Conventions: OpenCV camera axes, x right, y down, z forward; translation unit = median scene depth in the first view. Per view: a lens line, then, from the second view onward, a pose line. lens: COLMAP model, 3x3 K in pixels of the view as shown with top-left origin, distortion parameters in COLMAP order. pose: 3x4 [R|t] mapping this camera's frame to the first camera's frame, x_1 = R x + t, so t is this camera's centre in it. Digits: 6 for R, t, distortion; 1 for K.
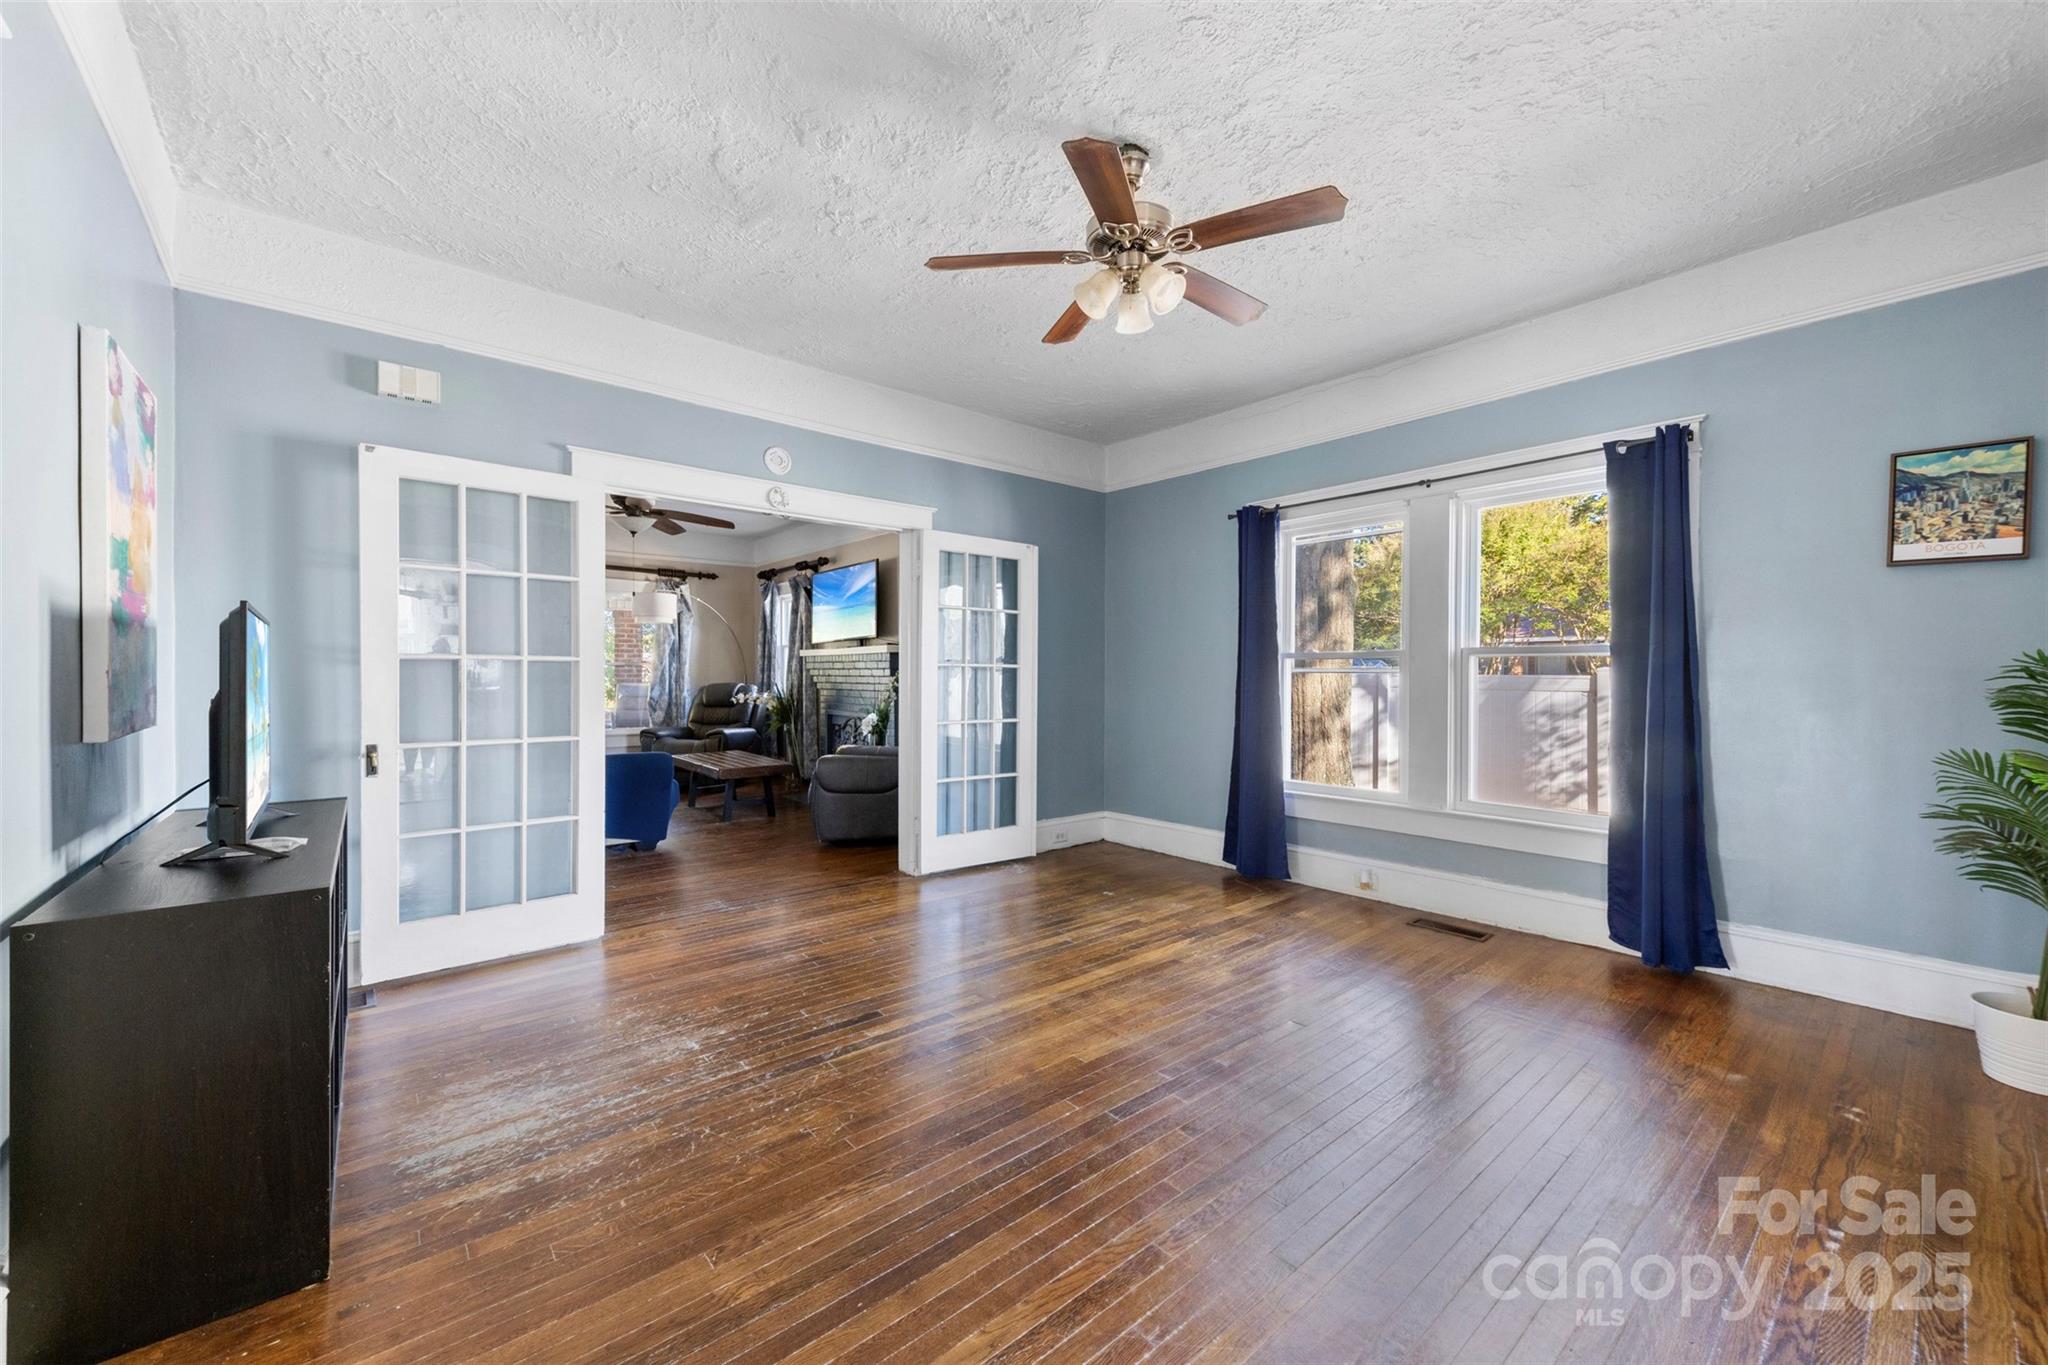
lens RADIAL K [[799.2, 0, 1035.6], [0, 799.2, 684.5], [0, 0, 1]] dist [0.018834, -0.005076]
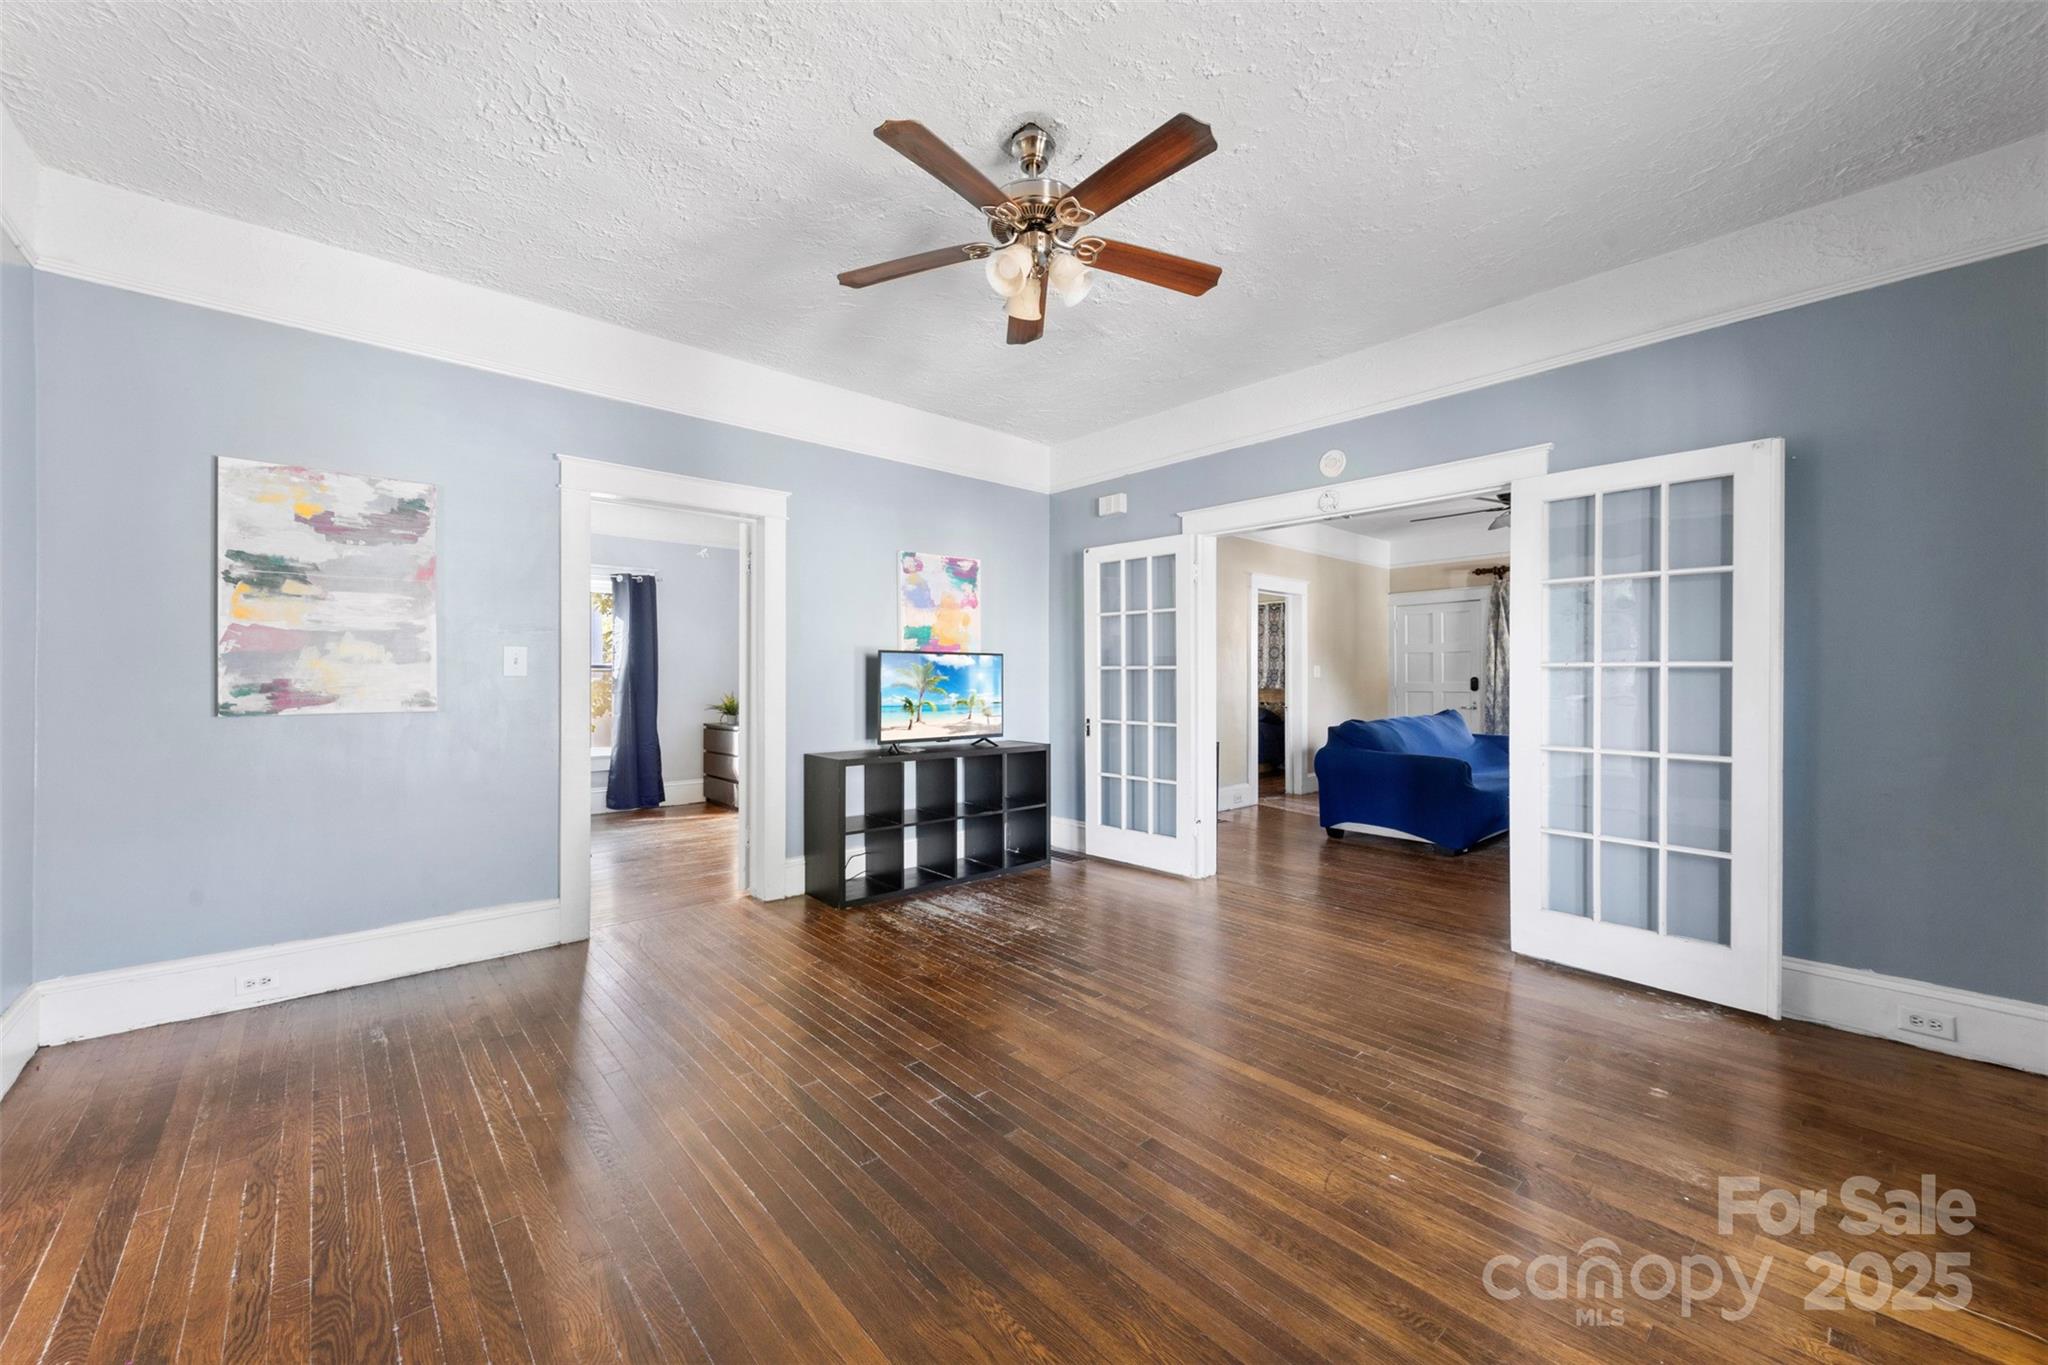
lens RADIAL K [[799.2, 0, 1024.9], [0, 799.2, 678.3], [0, 0, 1]] dist [0.018834, -0.005076]
pose [[0.000427, -0.001884, -0.999998, 0.899286], [-0.012876, 0.999915, -0.001889, -0.008099], [0.999917, 0.012876, 0.000403, 0.834610]]
